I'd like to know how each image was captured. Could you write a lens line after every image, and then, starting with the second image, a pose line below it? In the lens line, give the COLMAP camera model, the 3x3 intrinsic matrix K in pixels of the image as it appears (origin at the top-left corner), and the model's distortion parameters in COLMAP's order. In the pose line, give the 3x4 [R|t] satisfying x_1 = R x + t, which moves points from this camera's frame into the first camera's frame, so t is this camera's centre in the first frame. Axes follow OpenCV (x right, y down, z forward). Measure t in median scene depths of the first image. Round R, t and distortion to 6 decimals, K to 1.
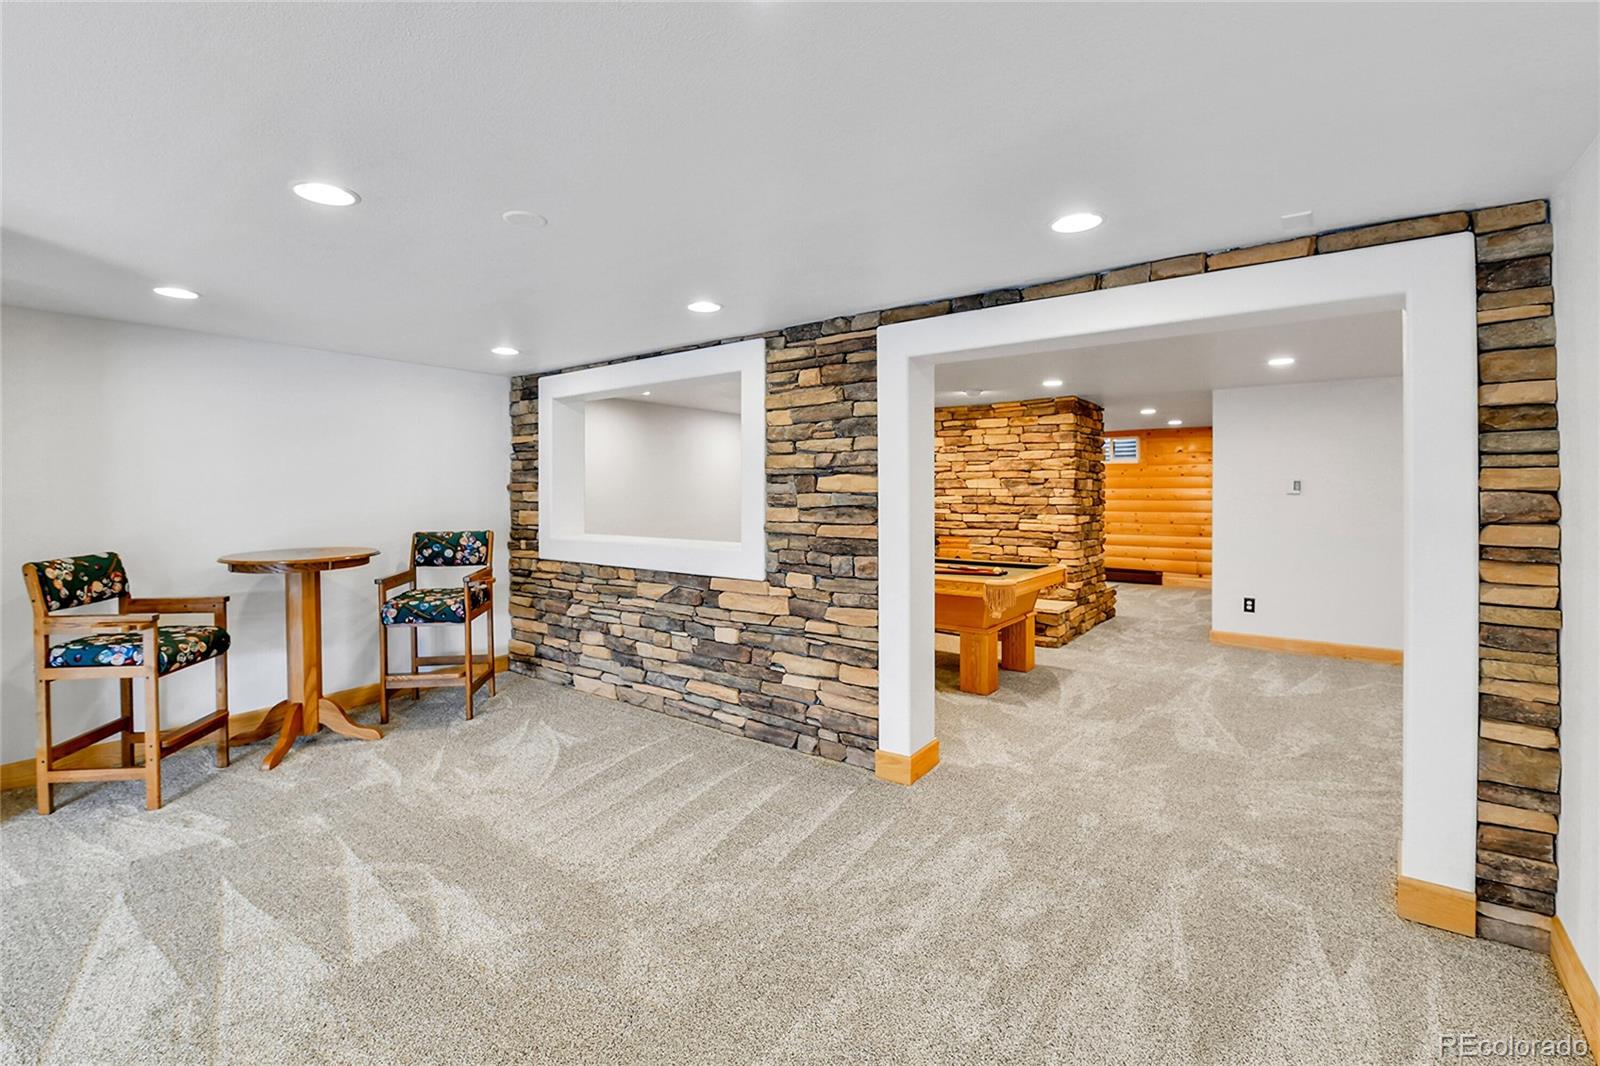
lens RADIAL K [[706.4, 0, 824.4], [0, 706.4, 510.1], [0, 0, 1]] dist [0.000030, -0.000419]
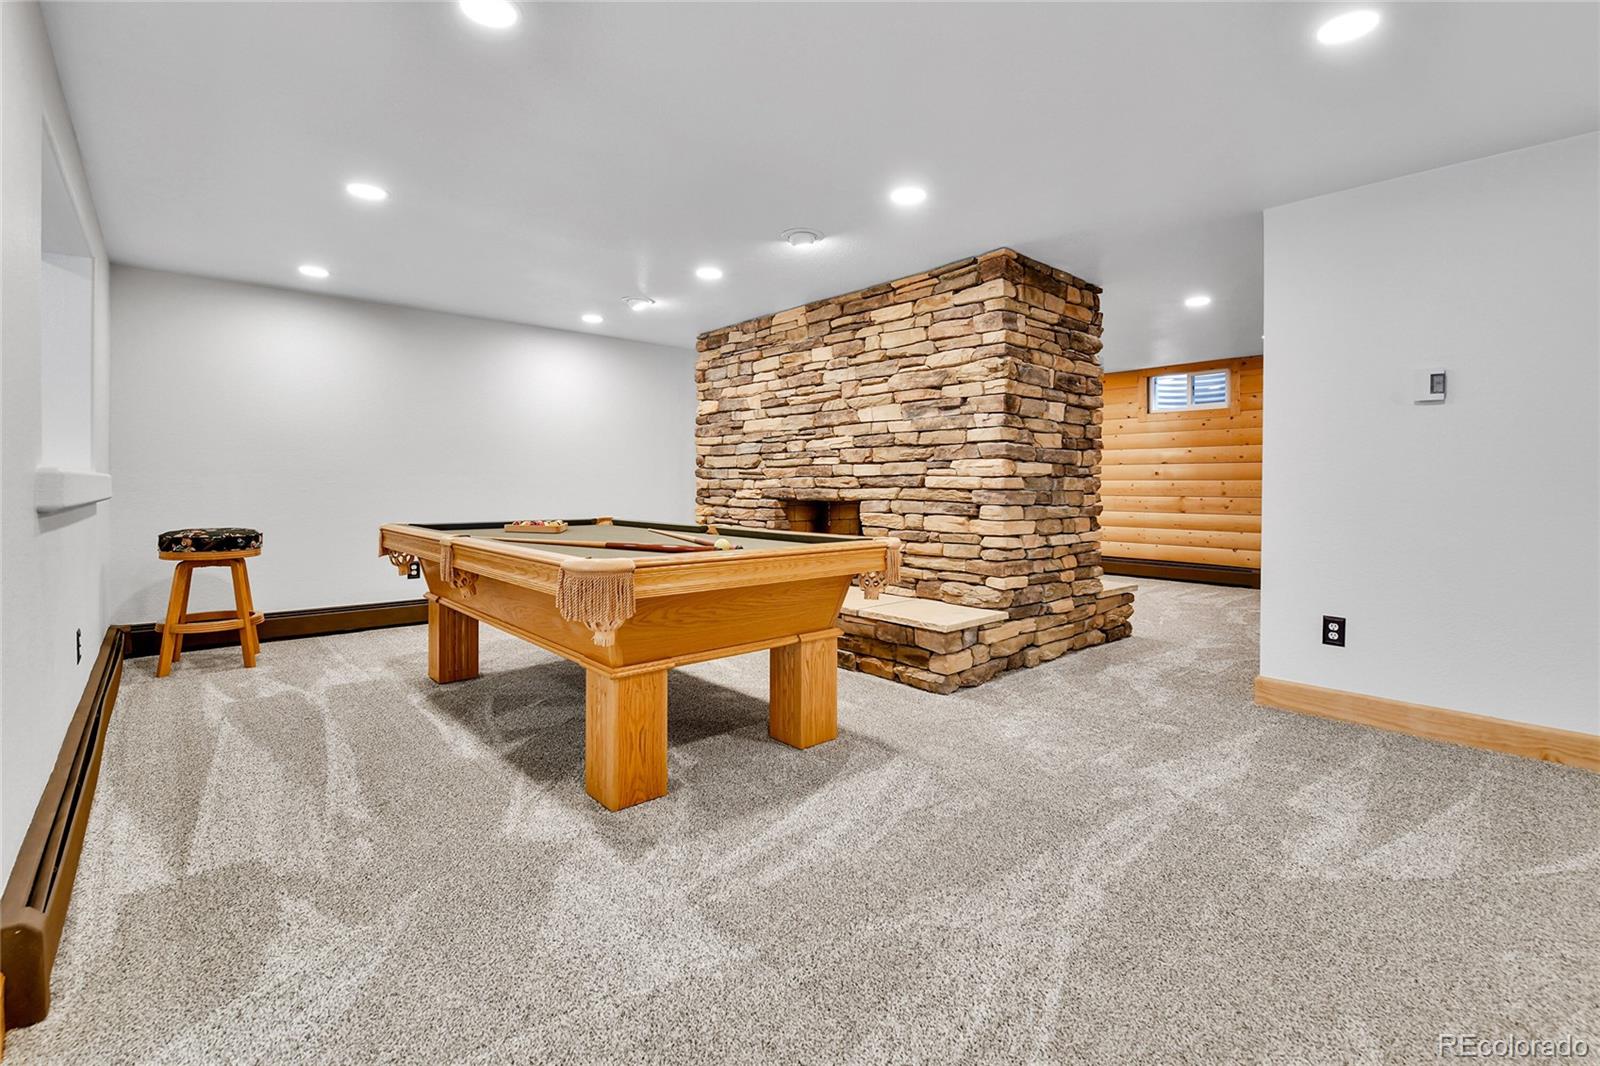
lens RADIAL K [[715.2, 0, 837.0], [0, 715.2, 508.8], [0, 0, 1]] dist [0.000205, -0.000131]
pose [[0.982890, 0.009442, -0.183950, 0.310601], [-0.007999, 0.999931, 0.008585, 0.041097], [0.184019, -0.006967, 0.982898, 0.390362]]
